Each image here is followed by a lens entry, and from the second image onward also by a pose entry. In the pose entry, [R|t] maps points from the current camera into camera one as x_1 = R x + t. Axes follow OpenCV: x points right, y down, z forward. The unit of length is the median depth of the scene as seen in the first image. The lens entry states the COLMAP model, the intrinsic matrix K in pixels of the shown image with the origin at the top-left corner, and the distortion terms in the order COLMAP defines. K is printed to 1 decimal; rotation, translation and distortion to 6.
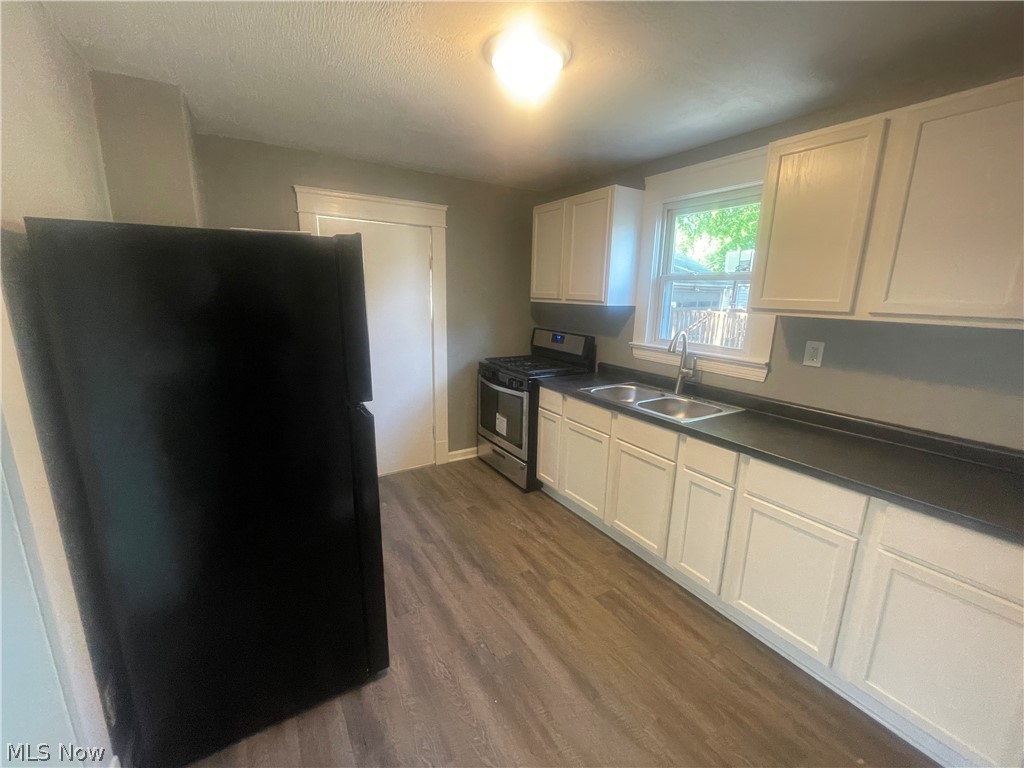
lens RADIAL K [[420.7, 0, 513.7], [0, 420.7, 383.9], [0, 0, 1]] dist [-0.001990, 0.000017]
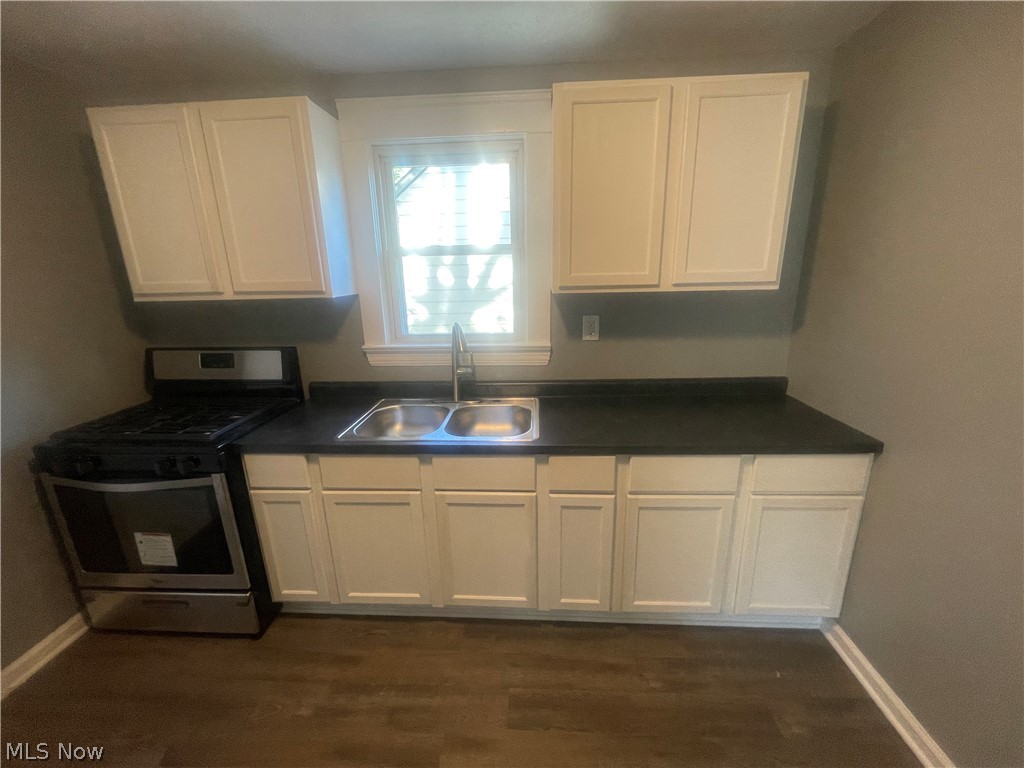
lens RADIAL K [[420.7, 0, 513.6], [0, 420.7, 382.7], [0, 0, 1]] dist [-0.001990, 0.000017]
pose [[0.580196, -0.248539, 0.775630, -0.142523], [0.208406, 0.965903, 0.153614, -0.100108], [-0.787362, 0.072520, 0.612210, 0.395066]]
